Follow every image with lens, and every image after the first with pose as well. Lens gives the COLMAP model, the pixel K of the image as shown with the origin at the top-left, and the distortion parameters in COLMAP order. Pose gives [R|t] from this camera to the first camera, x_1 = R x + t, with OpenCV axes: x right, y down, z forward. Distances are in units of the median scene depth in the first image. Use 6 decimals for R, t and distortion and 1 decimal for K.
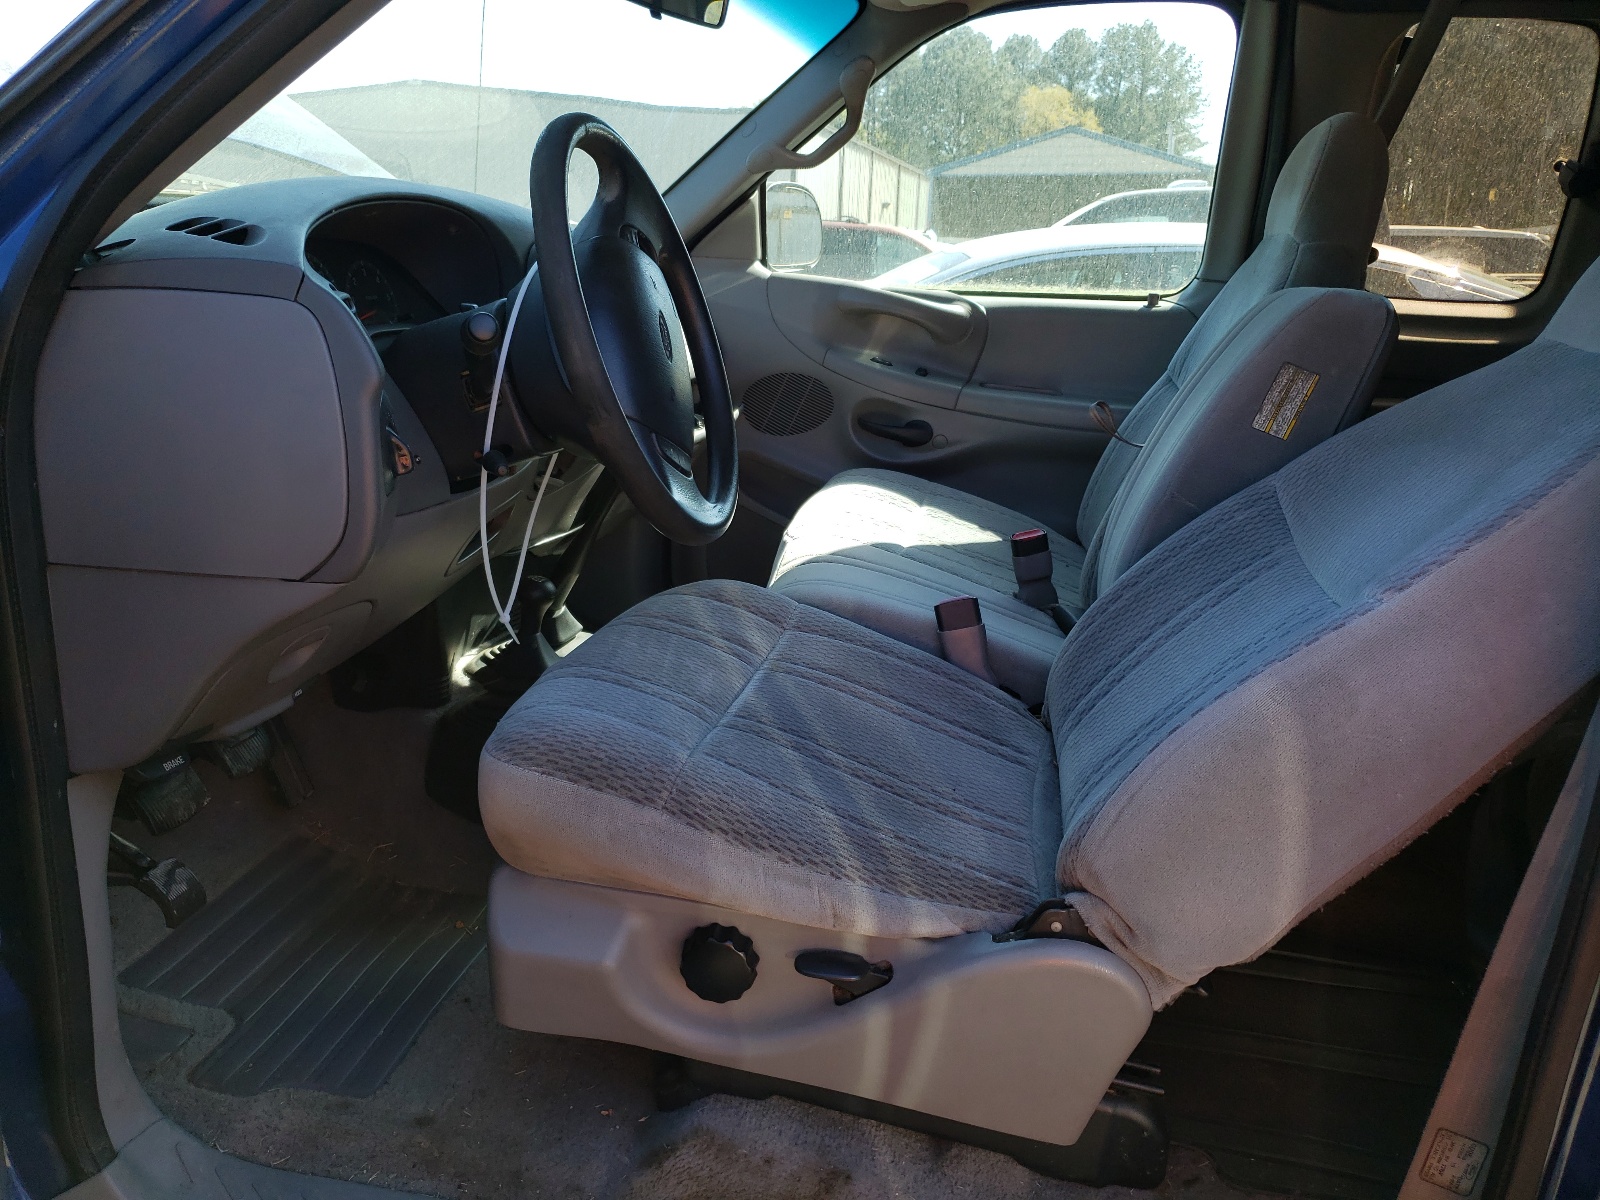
lens RADIAL K [[1257.4, 0, 800.5], [0, 1257.4, 600.3], [0, 0, 1]] dist [-0.002390, -0.007086]
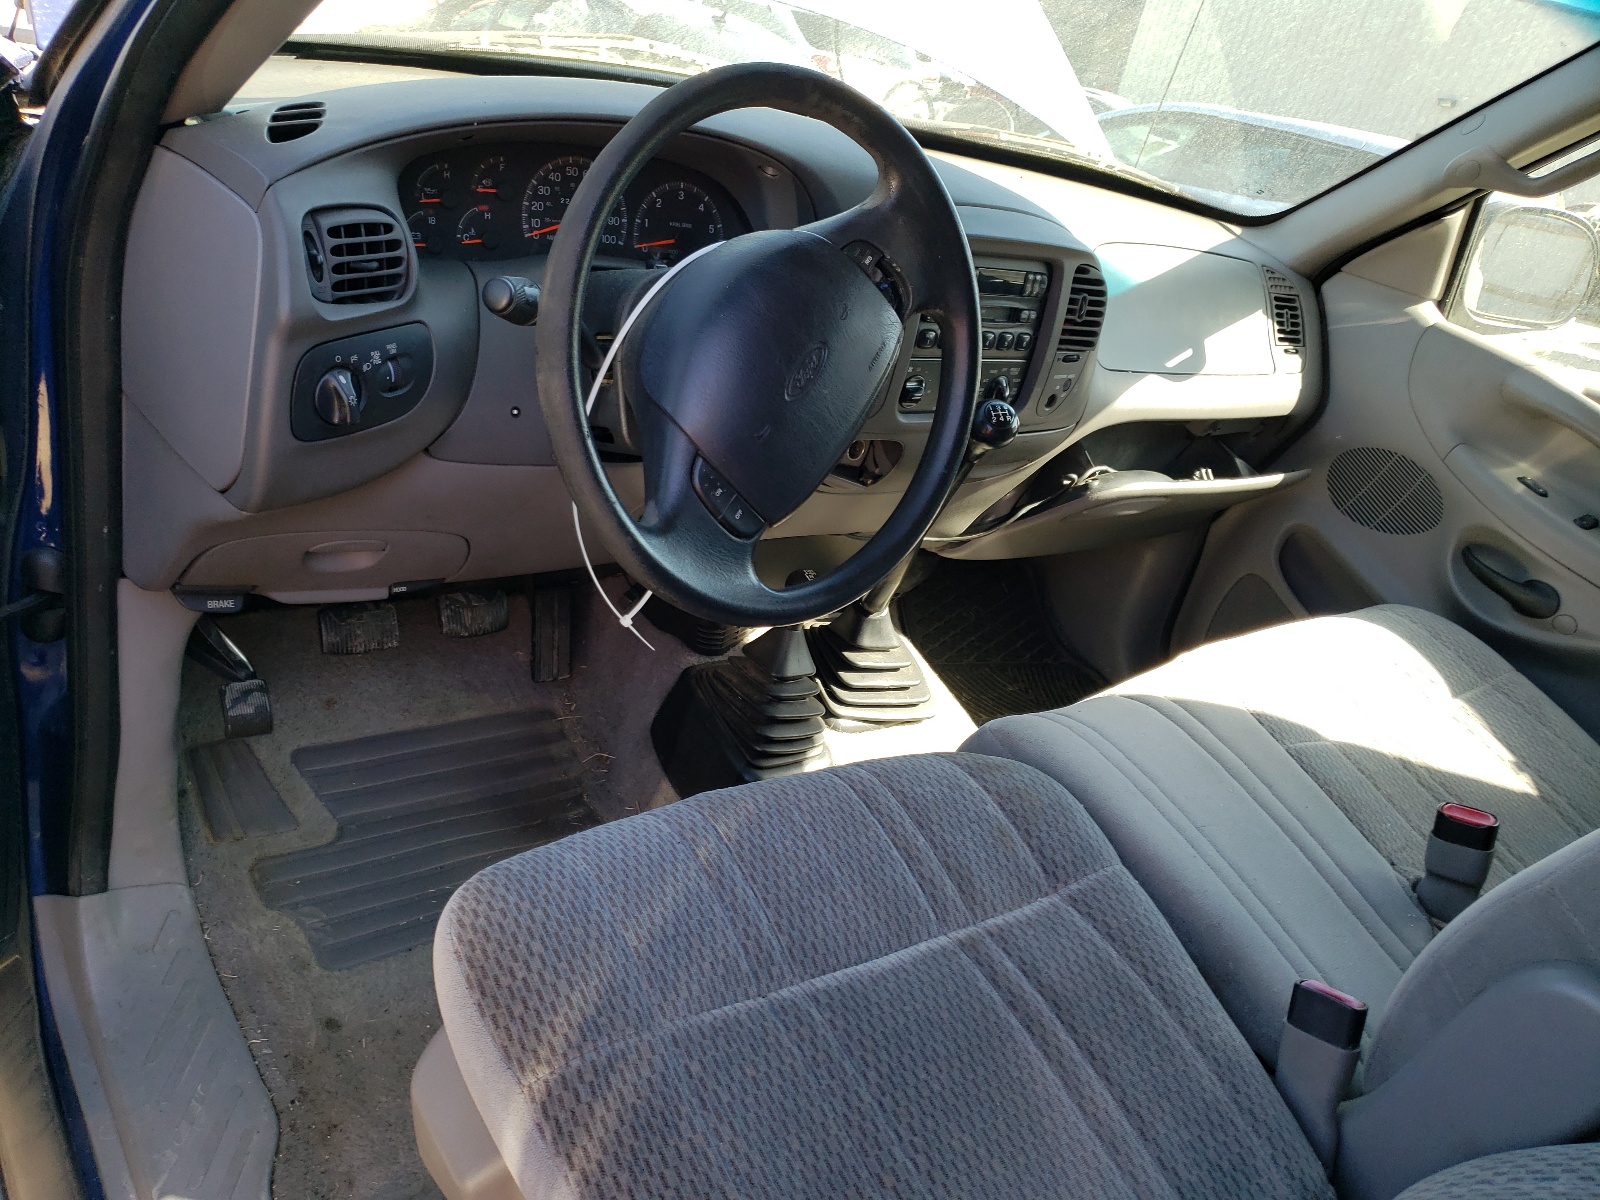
lens RADIAL K [[1257.4, 0, 799.2], [0, 1257.4, 599.0], [0, 0, 1]] dist [-0.002390, -0.007086]
pose [[0.710530, 0.417182, -0.566663, 0.199991], [-0.374149, 0.906012, 0.197874, -0.118983], [0.595953, 0.071422, 0.799837, 0.196821]]
